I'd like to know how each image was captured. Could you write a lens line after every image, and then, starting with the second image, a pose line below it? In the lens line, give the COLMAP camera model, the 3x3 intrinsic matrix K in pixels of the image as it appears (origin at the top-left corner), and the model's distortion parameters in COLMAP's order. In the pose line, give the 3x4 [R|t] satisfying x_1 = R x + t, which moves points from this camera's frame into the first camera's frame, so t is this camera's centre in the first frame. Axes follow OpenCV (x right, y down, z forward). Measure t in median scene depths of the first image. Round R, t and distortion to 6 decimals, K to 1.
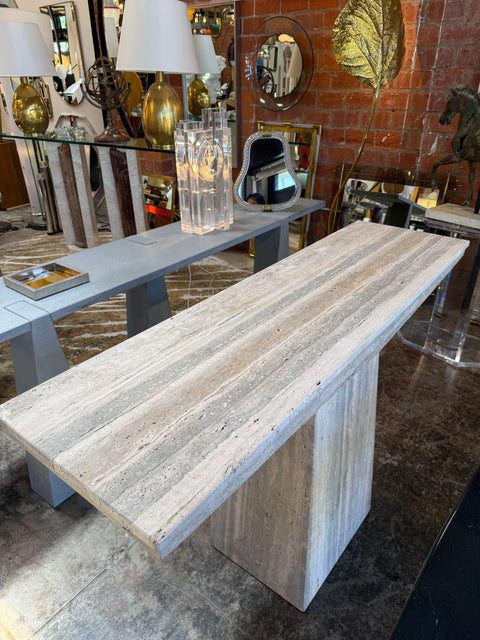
lens RADIAL K [[454.8, 0, 237.7], [0, 454.8, 325.0], [0, 0, 1]] dist [0.053814, -0.079578]
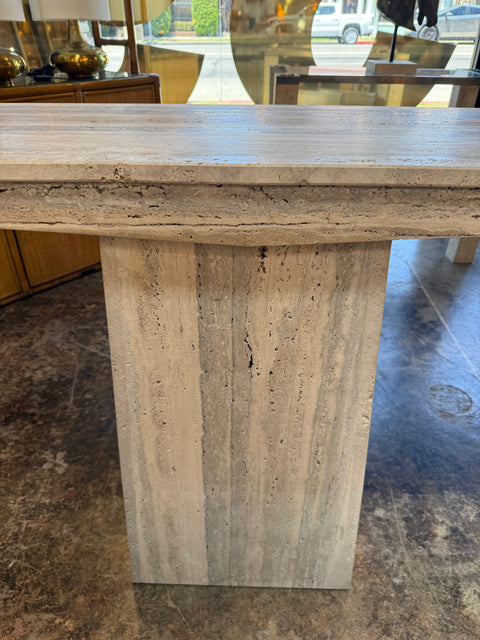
lens RADIAL K [[461.1, 0, 241.0], [0, 461.1, 322.3], [0, 0, 1]] dist [-0.012317, -0.002353]
pose [[-0.595817, -0.438151, 0.673073, -0.267944], [0.384786, 0.579882, 0.718106, -0.281819], [-0.704941, 0.686849, -0.176909, 1.105988]]
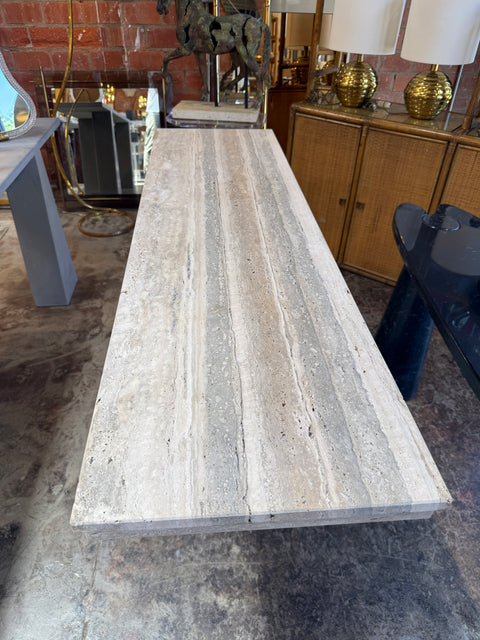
lens RADIAL K [[461.2, 0, 240.0], [0, 461.2, 320.0], [0, 0, 1]] dist [0.015342, -0.031511]
pose [[0.735088, -0.393771, 0.551896, -0.355670], [0.300452, 0.918946, 0.255475, -0.087935], [-0.607761, -0.021978, 0.793815, 0.225313]]
